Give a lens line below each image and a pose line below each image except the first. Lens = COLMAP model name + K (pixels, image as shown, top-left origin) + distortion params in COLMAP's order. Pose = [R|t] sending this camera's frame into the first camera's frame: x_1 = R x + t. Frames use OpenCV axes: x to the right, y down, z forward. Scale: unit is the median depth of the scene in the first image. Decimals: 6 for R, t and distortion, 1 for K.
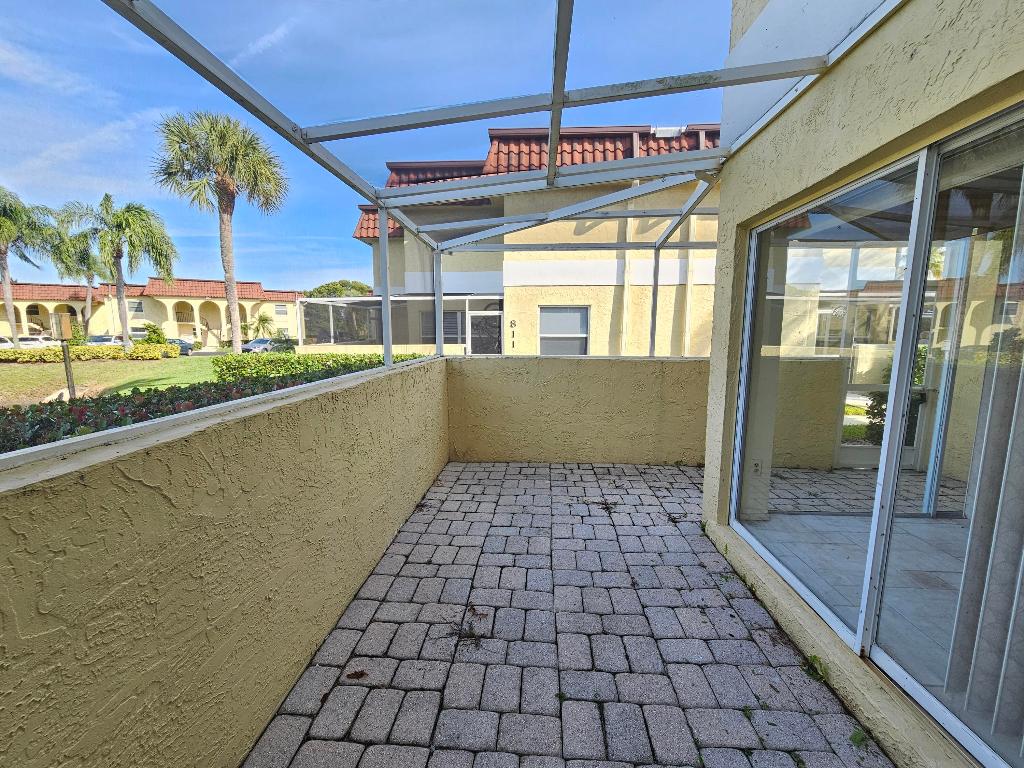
lens RADIAL K [[419.3, 0, 514.3], [0, 419.3, 387.0], [0, 0, 1]] dist [-0.000566, 0.000464]
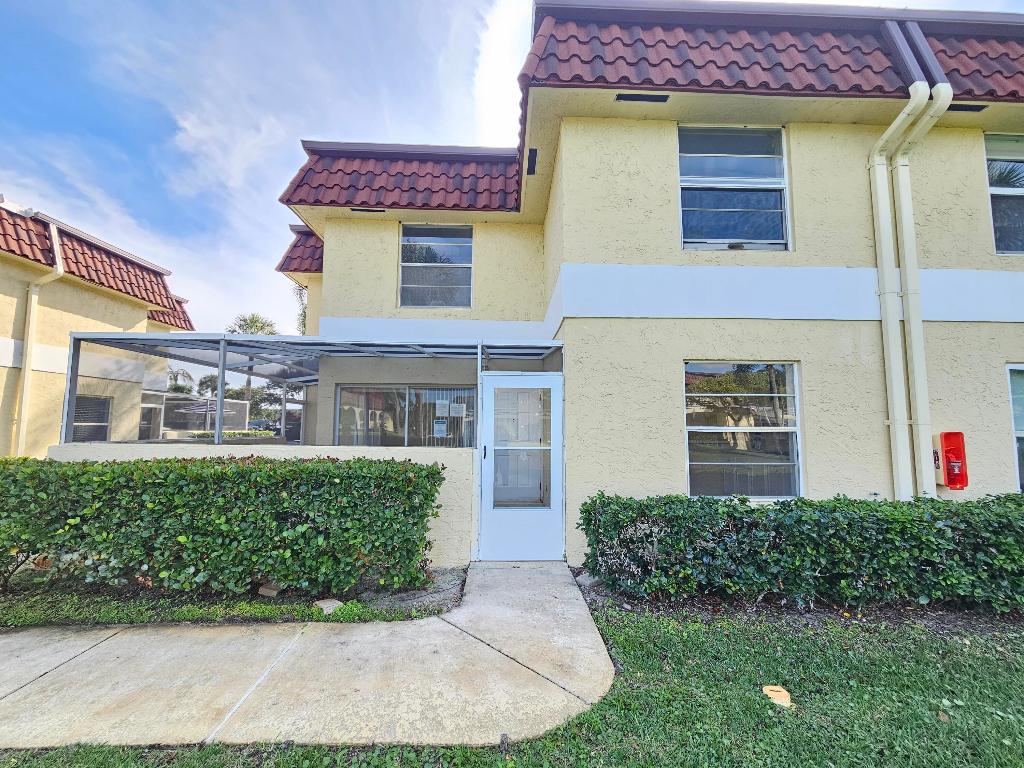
lens RADIAL K [[419.3, 0, 513.4], [0, 419.3, 386.9], [0, 0, 1]] dist [-0.000566, 0.000464]
pose [[-0.085497, 0.090199, 0.992247, -0.624061], [0.119946, 0.989582, -0.079621, -0.000769], [-0.989092, 0.112209, -0.095425, 0.027447]]
